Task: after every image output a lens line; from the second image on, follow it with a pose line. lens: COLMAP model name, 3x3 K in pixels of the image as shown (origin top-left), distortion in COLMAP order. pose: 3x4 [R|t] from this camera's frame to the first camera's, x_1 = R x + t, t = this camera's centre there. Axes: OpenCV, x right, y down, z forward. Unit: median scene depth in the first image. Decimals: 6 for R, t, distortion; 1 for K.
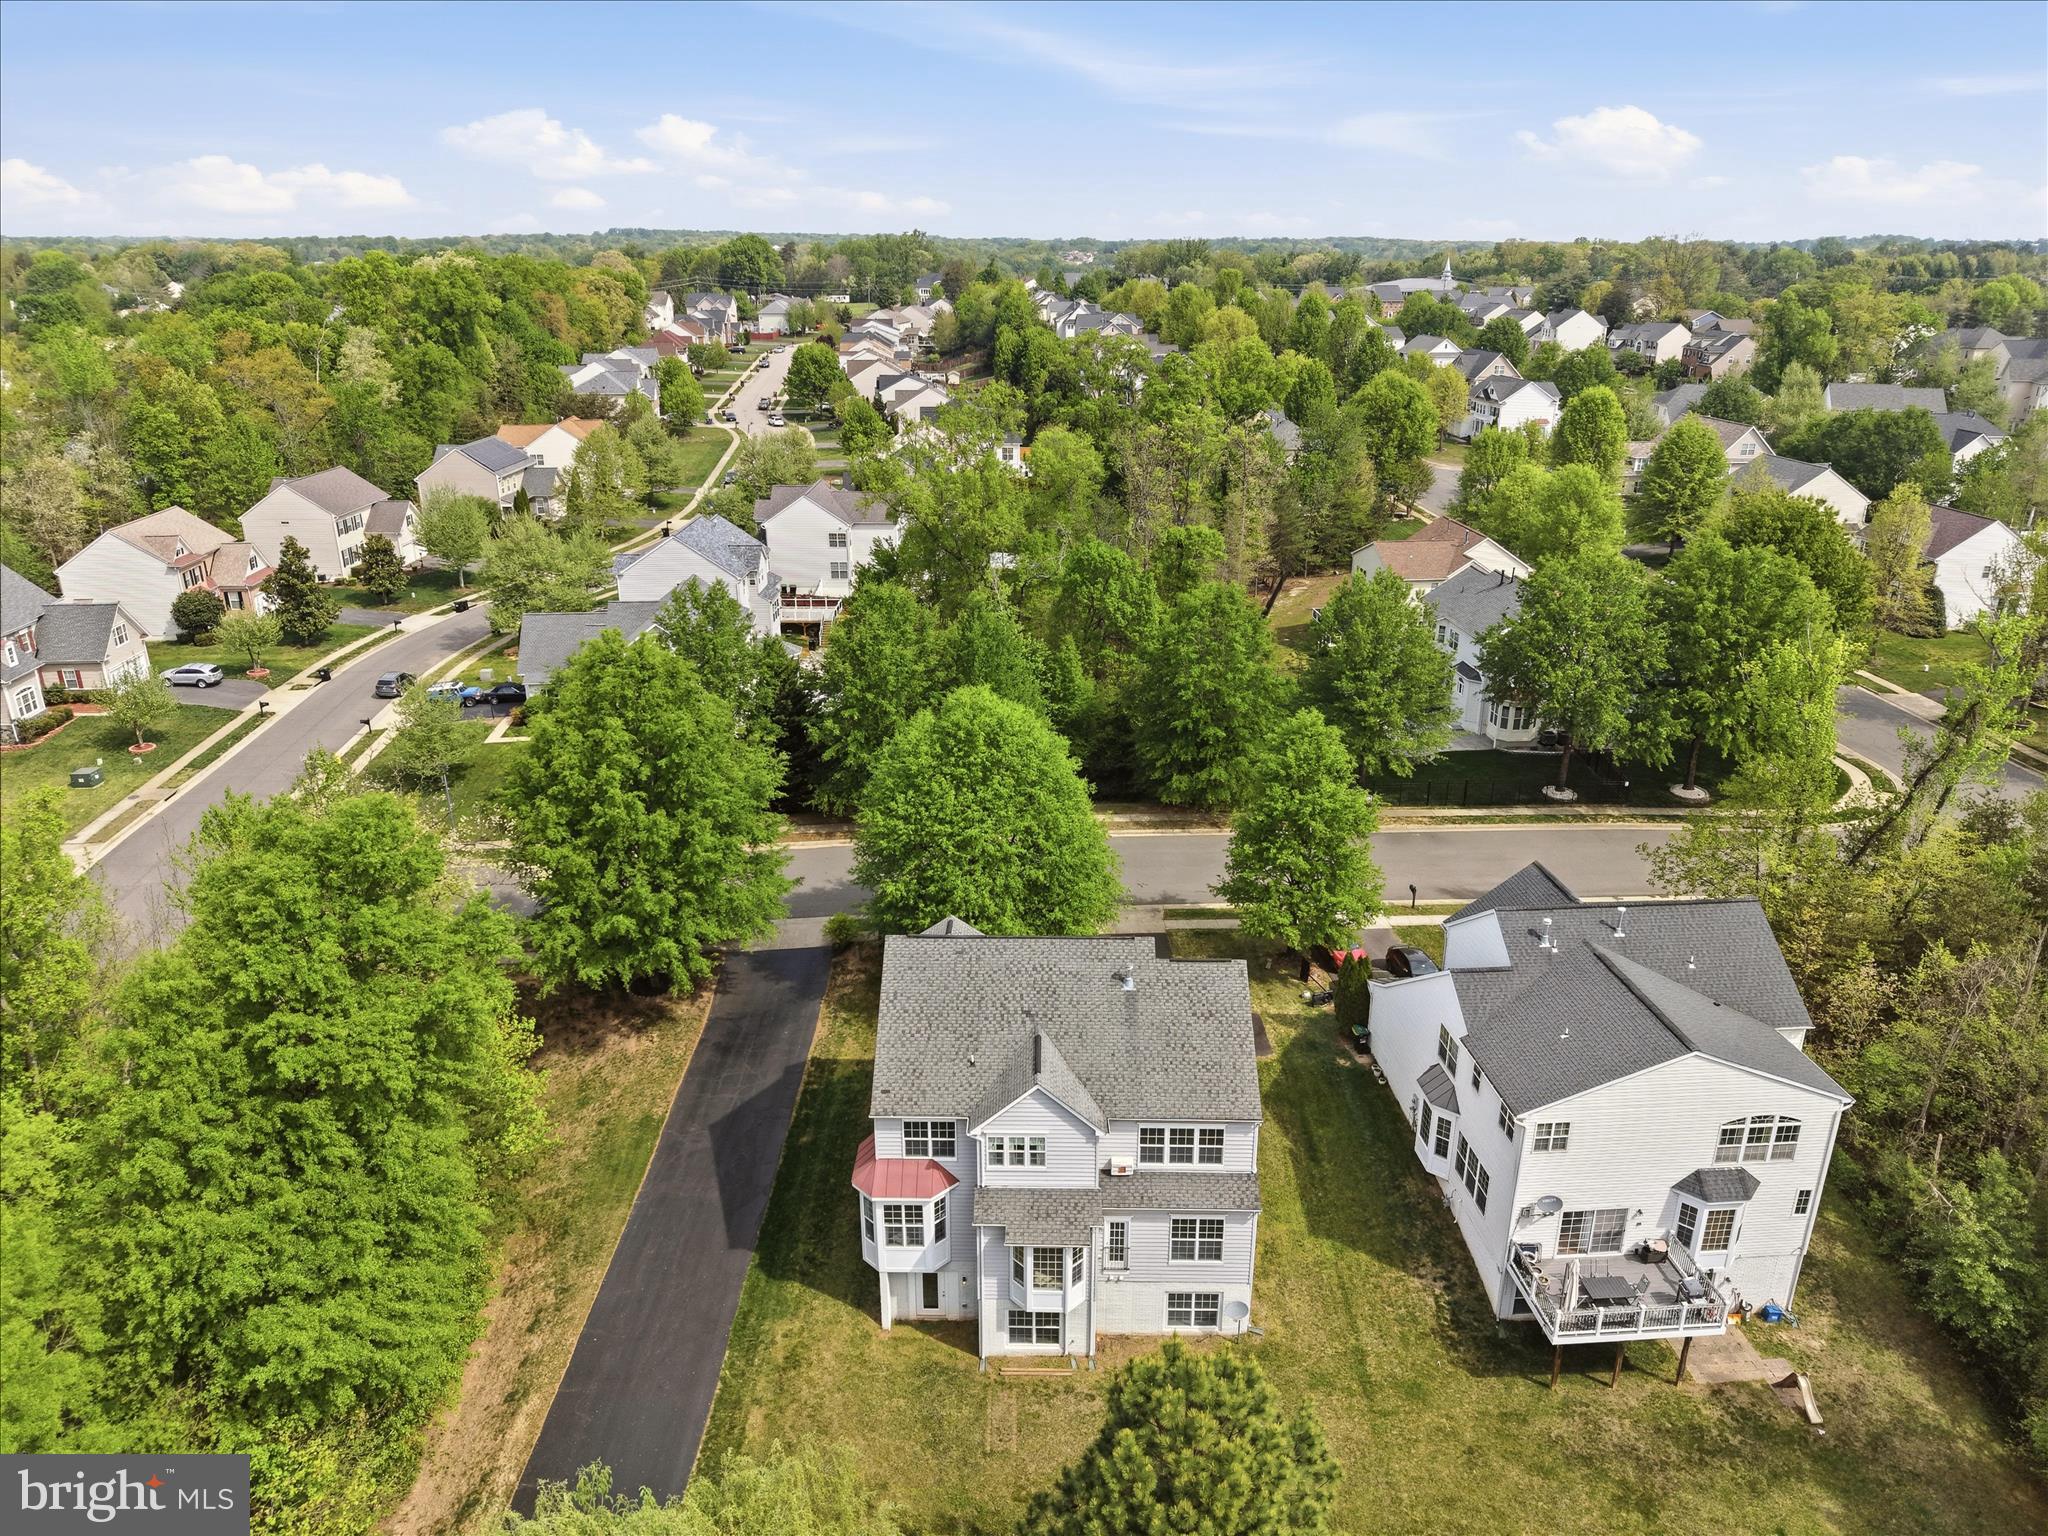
lens RADIAL K [[1370.9, 0, 1026.0], [0, 1370.9, 762.2], [0, 0, 1]] dist [0.012474, -0.007289]
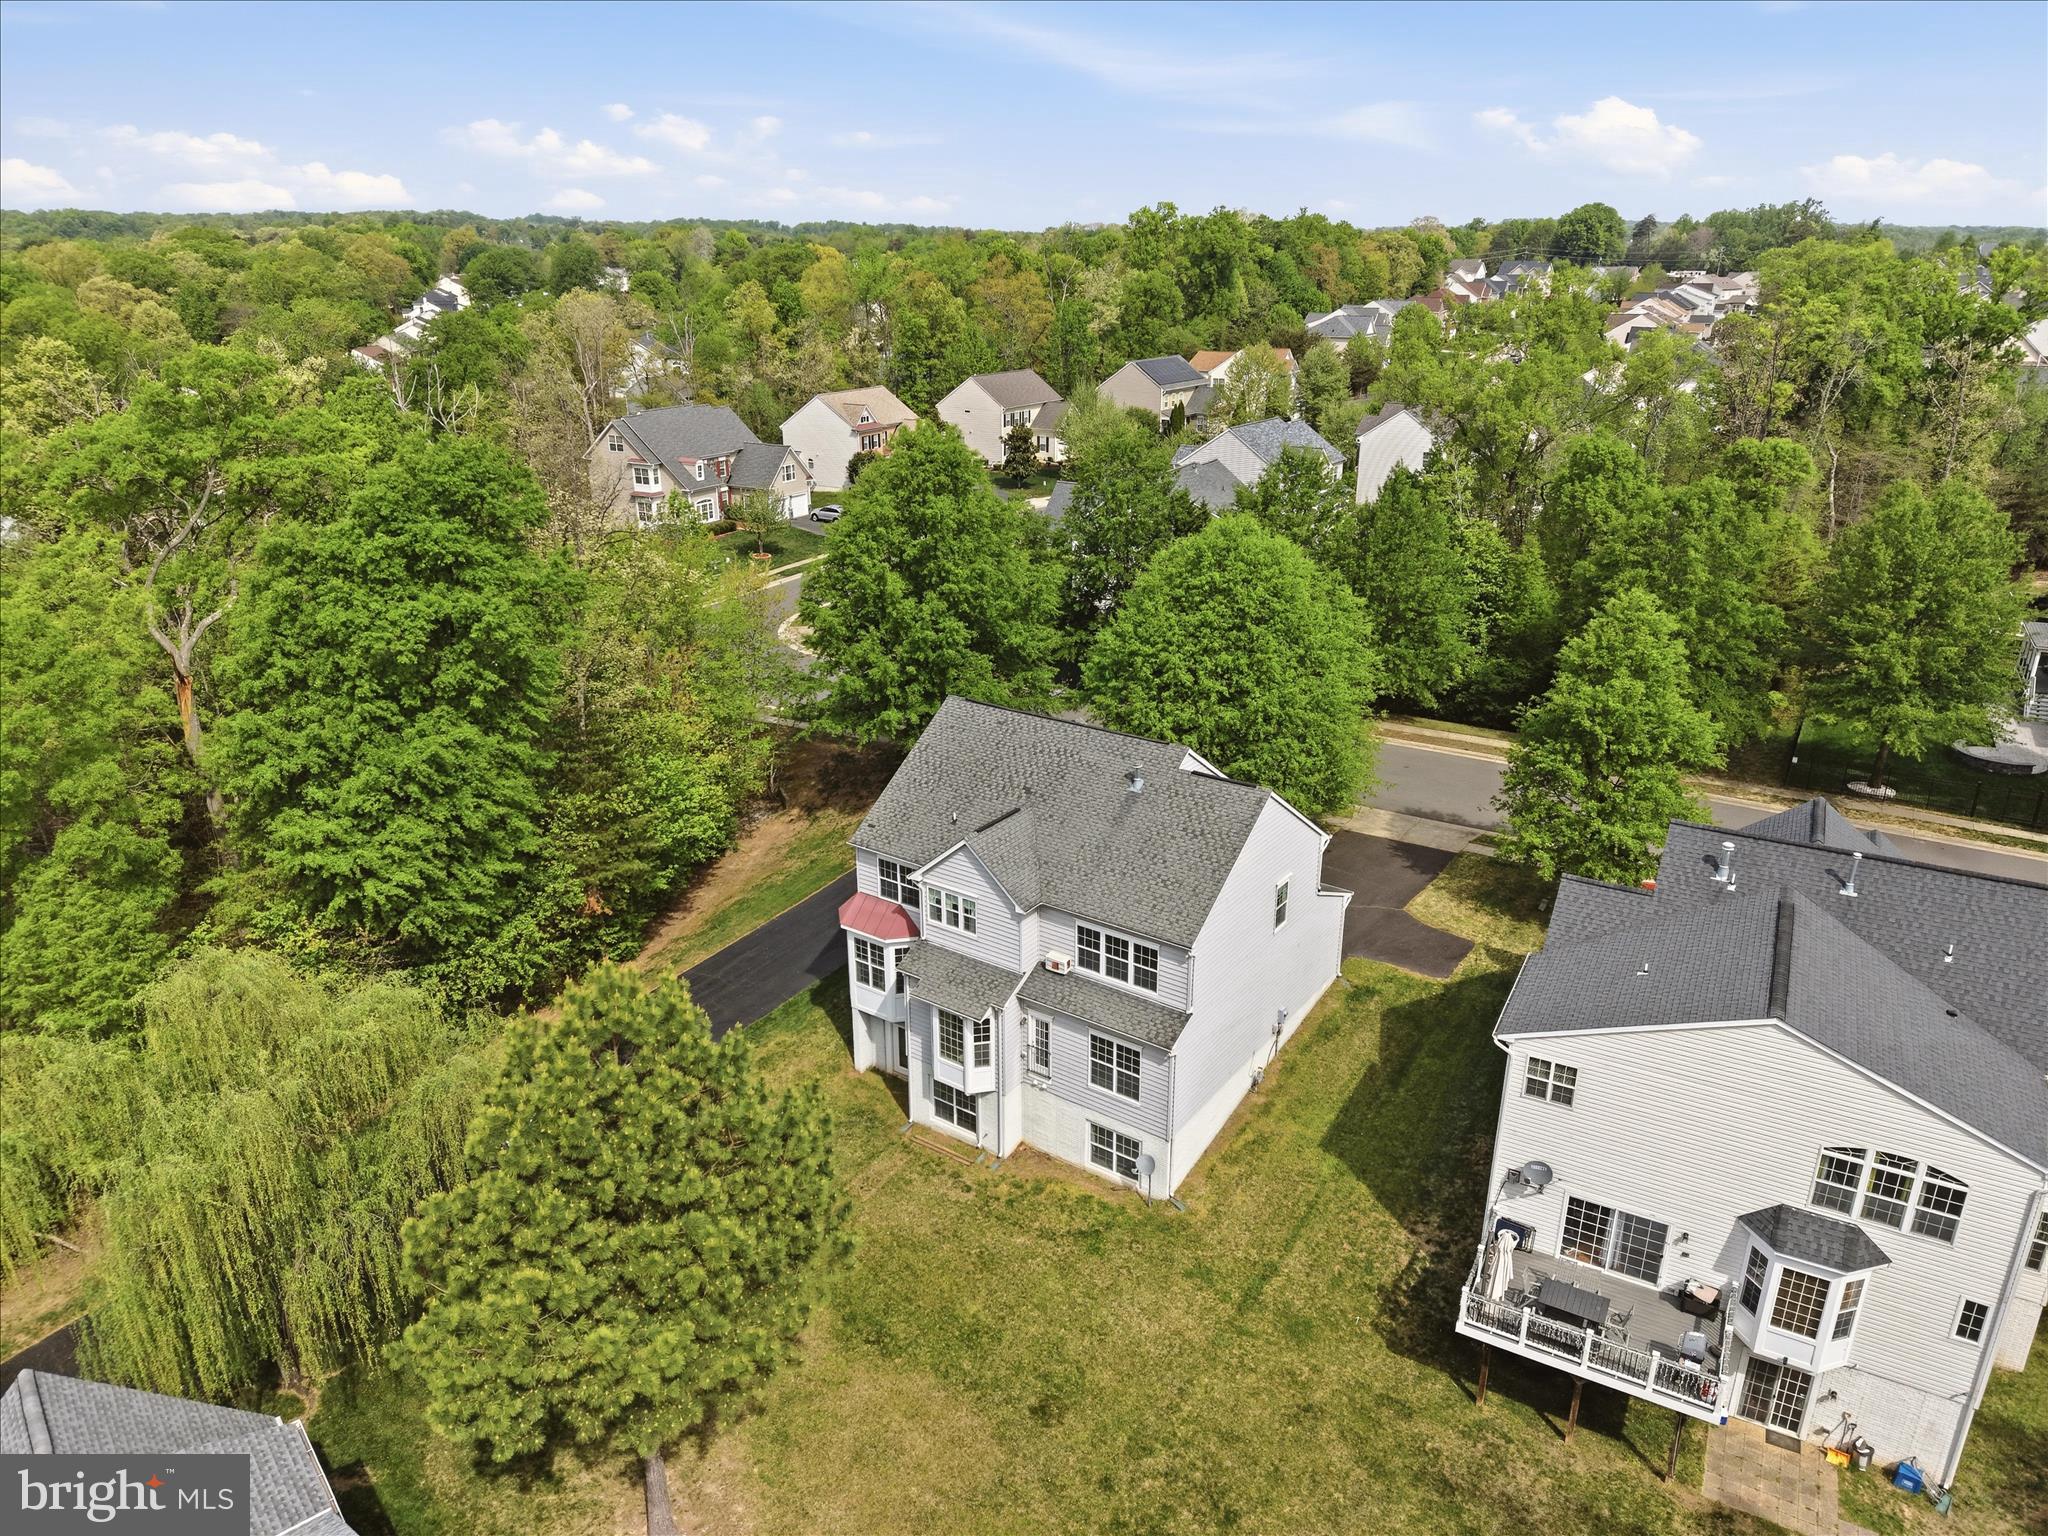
lens RADIAL K [[1370.9, 0, 1019.7], [0, 1370.9, 774.3], [0, 0, 1]] dist [0.012474, -0.007289]
pose [[0.825823, 0.200677, -0.527015, 0.494831], [-0.195314, 0.978481, 0.066534, 0.115727], [0.529027, 0.047988, 0.847247, 0.210866]]
